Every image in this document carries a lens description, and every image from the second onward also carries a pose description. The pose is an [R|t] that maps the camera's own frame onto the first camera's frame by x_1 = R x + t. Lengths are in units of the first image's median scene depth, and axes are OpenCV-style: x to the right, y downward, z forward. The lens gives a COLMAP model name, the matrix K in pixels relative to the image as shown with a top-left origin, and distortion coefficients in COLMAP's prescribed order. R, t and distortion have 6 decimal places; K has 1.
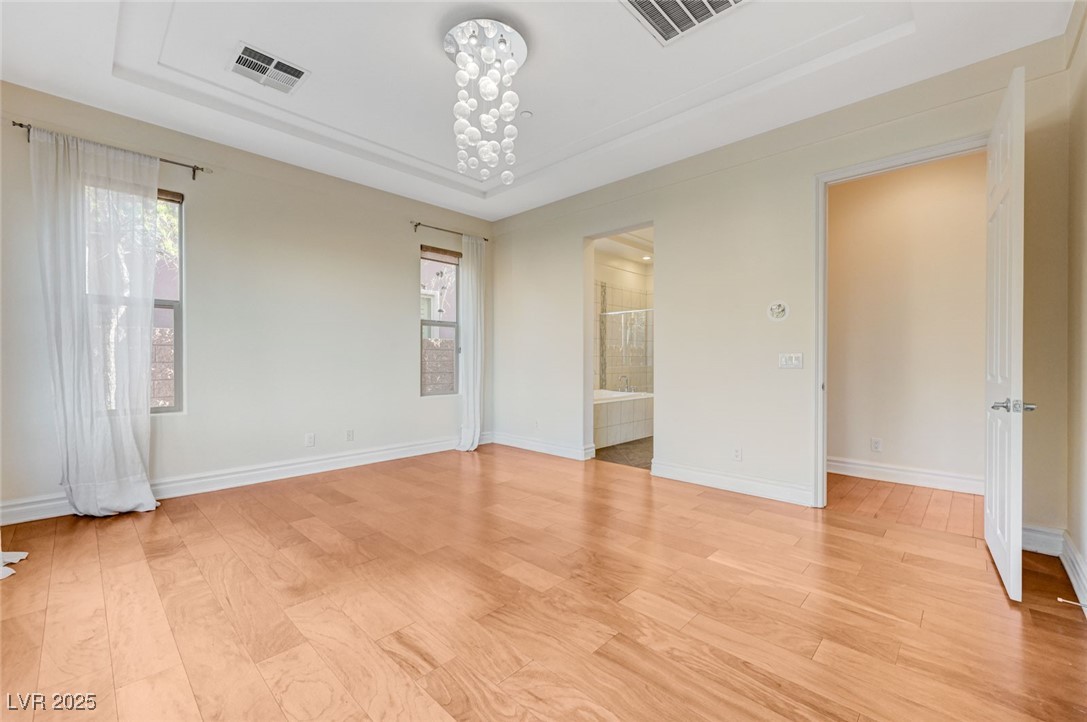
lens RADIAL K [[454.9, 0, 544.6], [0, 454.9, 361.5], [0, 0, 1]] dist [0.000627, -0.001119]
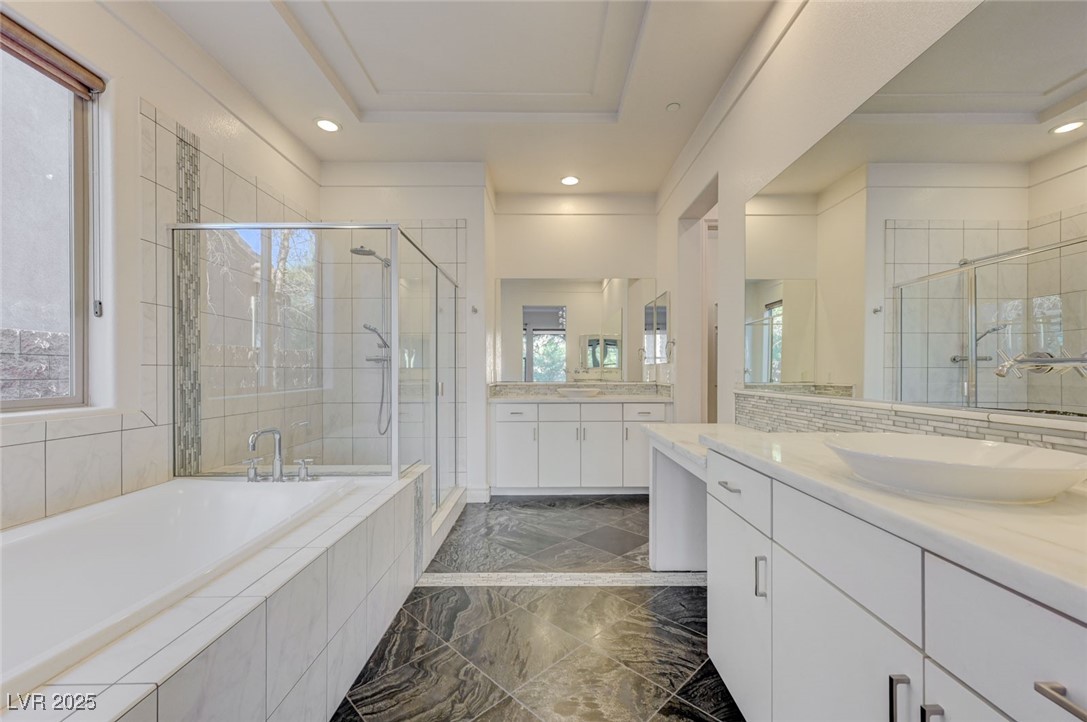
lens RADIAL K [[435.3, 0, 546.2], [0, 435.3, 370.5], [0, 0, 1]] dist [0.005205, -0.000504]
pose [[0.719572, -0.002388, 0.694414, 0.097423], [0.008182, 0.999954, -0.005040, -0.004301], [-0.694370, 0.009308, 0.719558, 0.611512]]
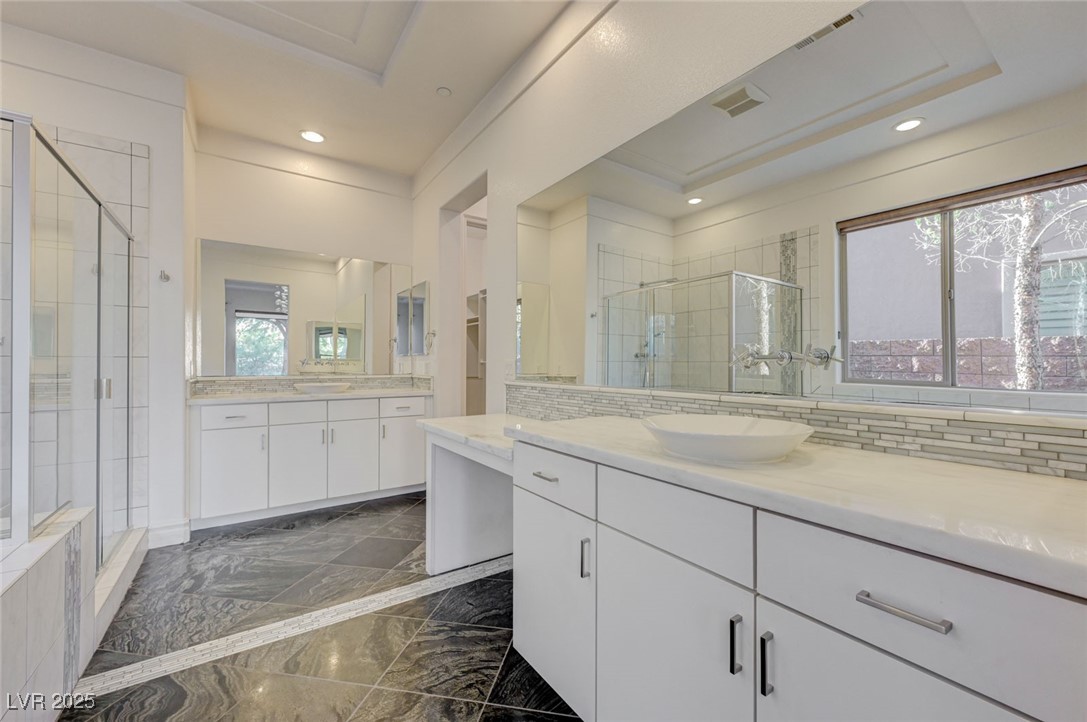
lens RADIAL K [[435.3, 0, 544.8], [0, 435.3, 362.0], [0, 0, 1]] dist [0.005205, -0.000504]
pose [[0.199367, 0.002169, 0.979923, 0.096733], [0.004554, 0.999985, -0.003140, -0.004272], [-0.979914, 0.005088, 0.199354, 0.648034]]
